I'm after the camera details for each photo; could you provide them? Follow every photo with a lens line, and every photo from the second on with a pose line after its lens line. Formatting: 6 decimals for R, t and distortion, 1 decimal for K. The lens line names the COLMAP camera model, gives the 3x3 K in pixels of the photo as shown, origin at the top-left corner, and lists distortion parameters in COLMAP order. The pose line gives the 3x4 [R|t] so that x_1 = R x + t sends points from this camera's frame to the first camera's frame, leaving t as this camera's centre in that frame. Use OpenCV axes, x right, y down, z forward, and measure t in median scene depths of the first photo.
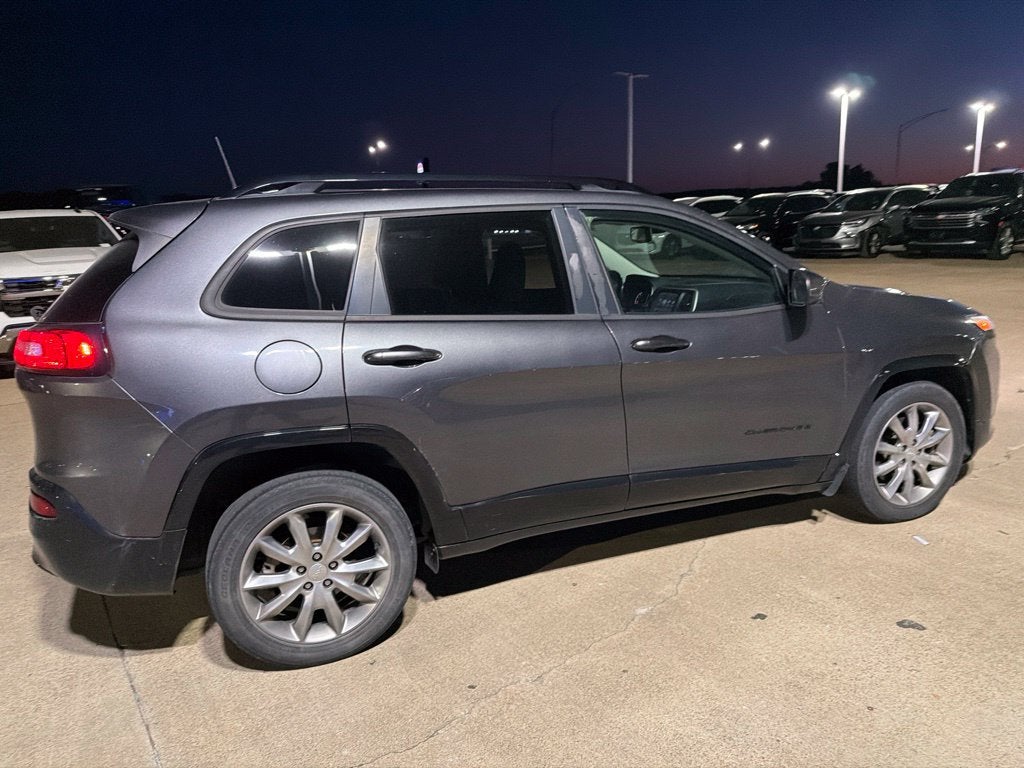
lens RADIAL K [[726.4, 0, 507.8], [0, 726.4, 385.8], [0, 0, 1]] dist [0.044077, -0.061831]
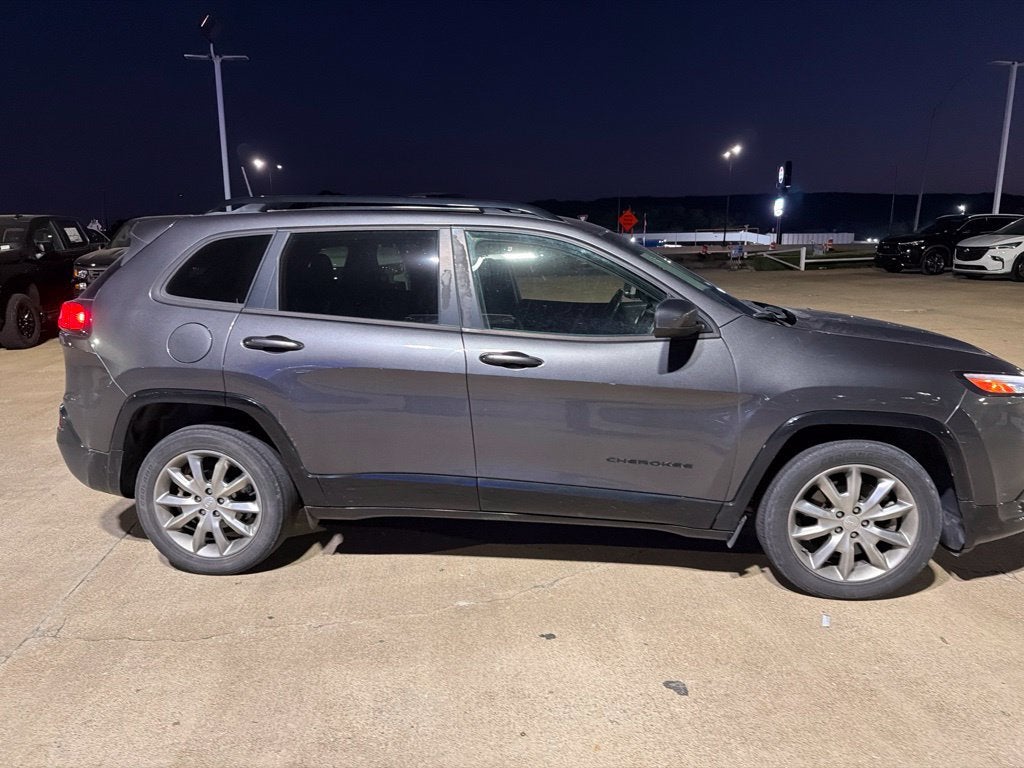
lens RADIAL K [[726.4, 0, 506.2], [0, 726.4, 389.4], [0, 0, 1]] dist [0.044077, -0.061831]
pose [[0.886262, 0.125688, -0.445805, 0.724701], [-0.126266, 0.991586, 0.028546, -0.047075], [0.445642, 0.030991, 0.894675, 0.061123]]
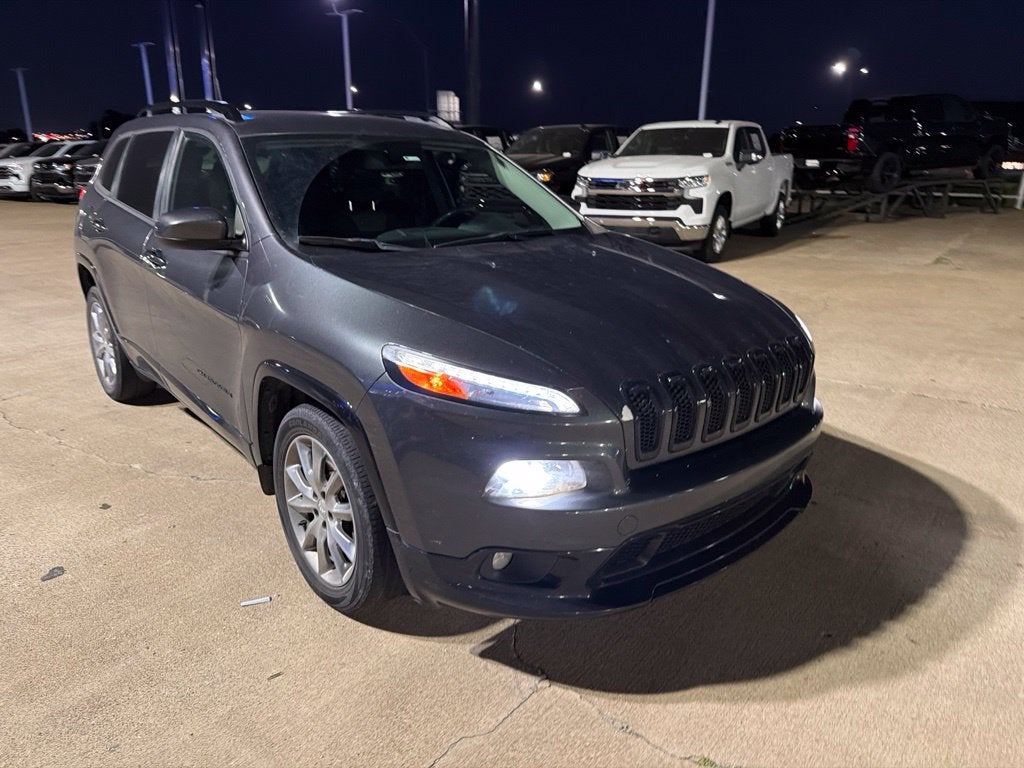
lens RADIAL K [[726.4, 0, 498.1], [0, 726.4, 392.6], [0, 0, 1]] dist [0.044077, -0.061831]
pose [[0.322785, 0.338425, -0.883899, 1.533281], [-0.226167, 0.934413, 0.275174, -0.308349], [0.919053, 0.111087, 0.378156, 1.149995]]
